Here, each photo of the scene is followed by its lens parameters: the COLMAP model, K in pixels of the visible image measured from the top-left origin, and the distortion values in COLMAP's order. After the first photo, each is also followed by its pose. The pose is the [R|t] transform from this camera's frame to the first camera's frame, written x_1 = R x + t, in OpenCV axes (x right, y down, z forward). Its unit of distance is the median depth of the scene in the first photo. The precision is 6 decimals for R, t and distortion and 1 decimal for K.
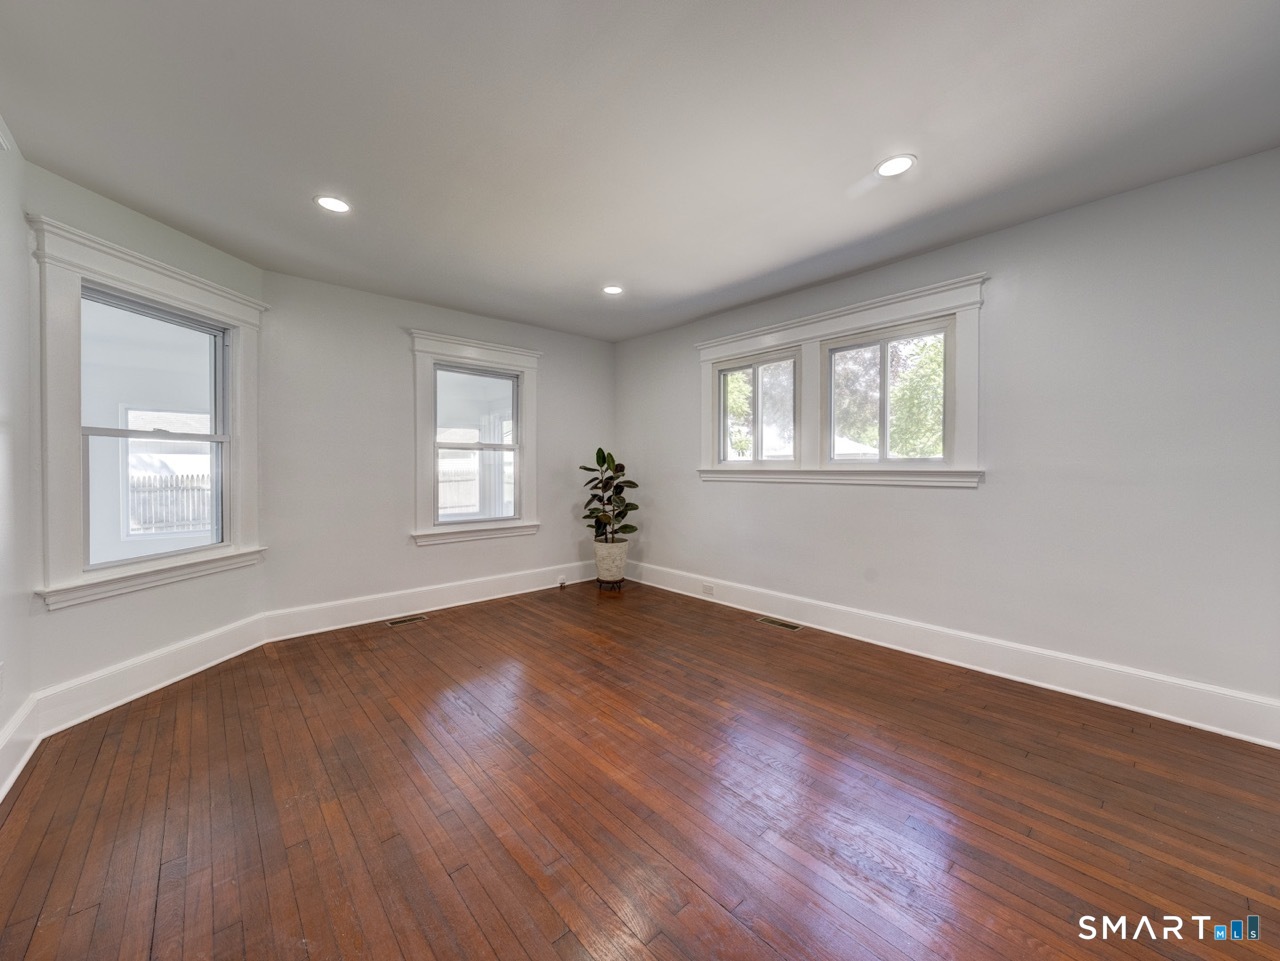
lens RADIAL K [[491.9, 0, 639.3], [0, 491.9, 477.5], [0, 0, 1]] dist [-0.001185, -0.000437]
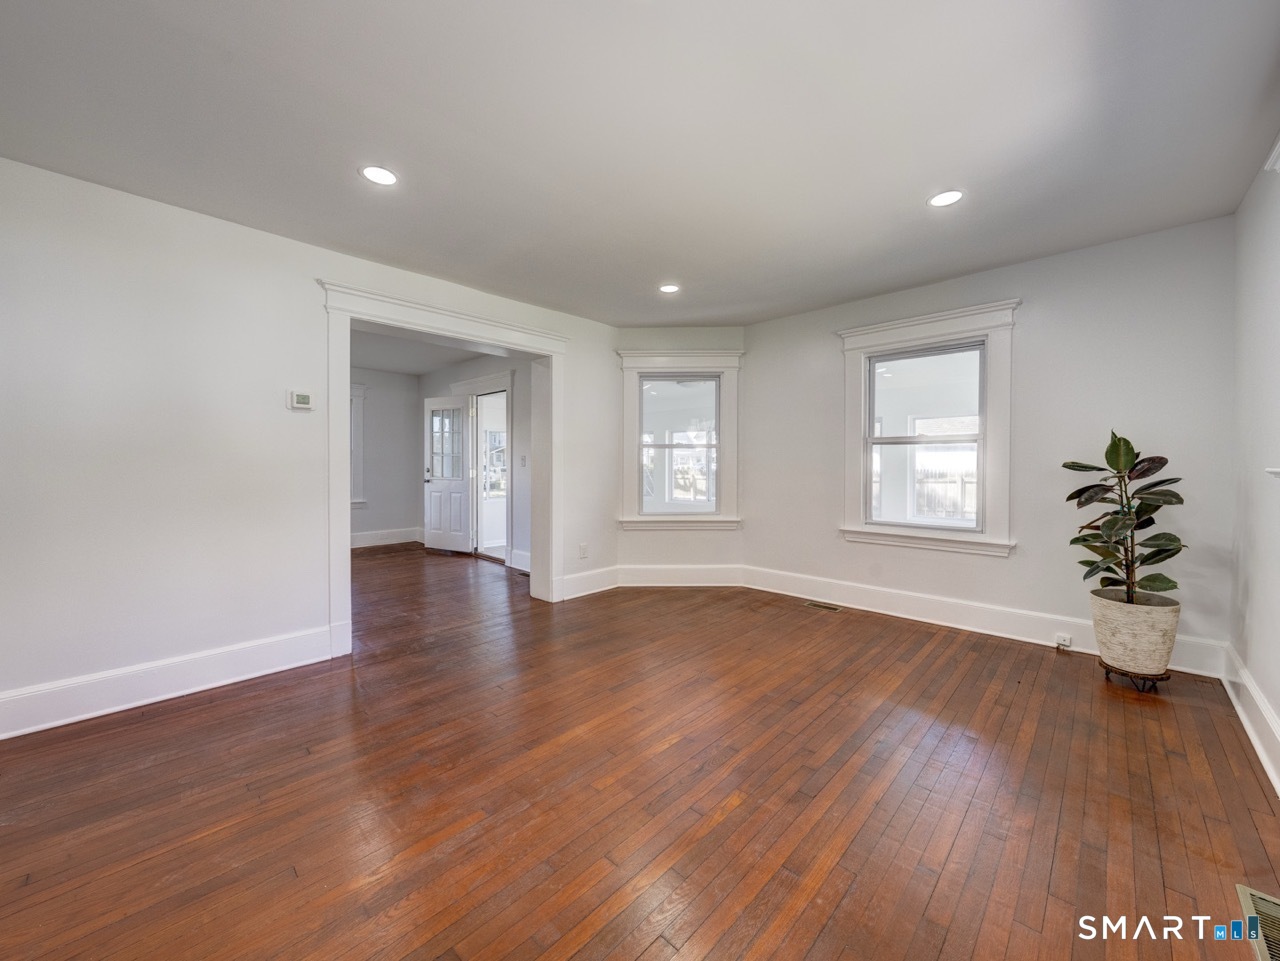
lens RADIAL K [[484.1, 0, 647.1], [0, 484.1, 476.3], [0, 0, 1]] dist [0.000480, 0.000042]
pose [[0.085139, 0.026094, -0.996027, 0.524874], [-0.019344, 0.999512, 0.024532, -0.012651], [0.996181, 0.017179, 0.085602, 0.503317]]
